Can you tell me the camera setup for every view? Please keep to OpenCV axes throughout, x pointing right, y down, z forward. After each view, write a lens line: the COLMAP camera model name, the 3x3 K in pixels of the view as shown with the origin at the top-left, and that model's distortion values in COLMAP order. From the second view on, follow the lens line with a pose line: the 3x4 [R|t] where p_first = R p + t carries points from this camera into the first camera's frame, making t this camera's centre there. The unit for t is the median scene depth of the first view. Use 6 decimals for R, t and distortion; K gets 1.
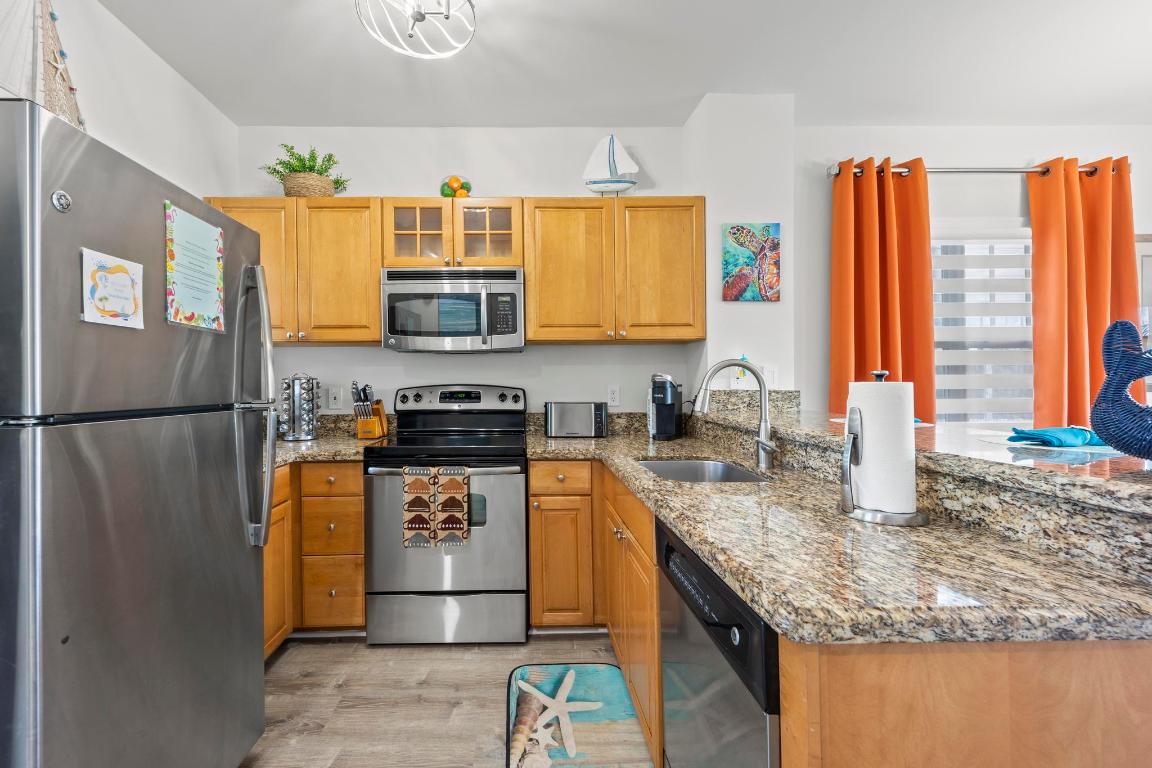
lens RADIAL K [[470.5, 0, 541.8], [0, 470.5, 381.1], [0, 0, 1]] dist [0.018971, -0.000405]
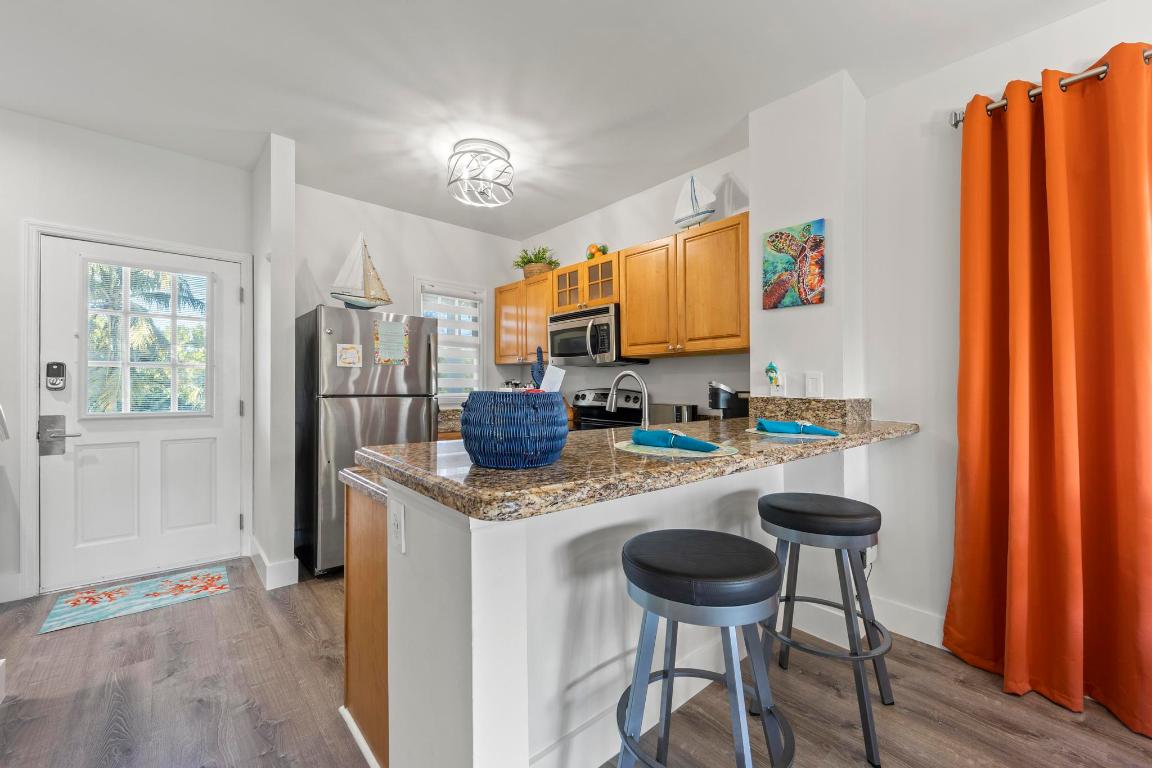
lens RADIAL K [[438.7, 0, 580.8], [0, 438.7, 389.3], [0, 0, 1]] dist [0.032743, -0.012129]
pose [[0.672928, 0.014350, -0.739569, 0.828571], [-0.008435, 0.999896, 0.011726, -0.005753], [0.739660, -0.001652, 0.672979, 0.066048]]
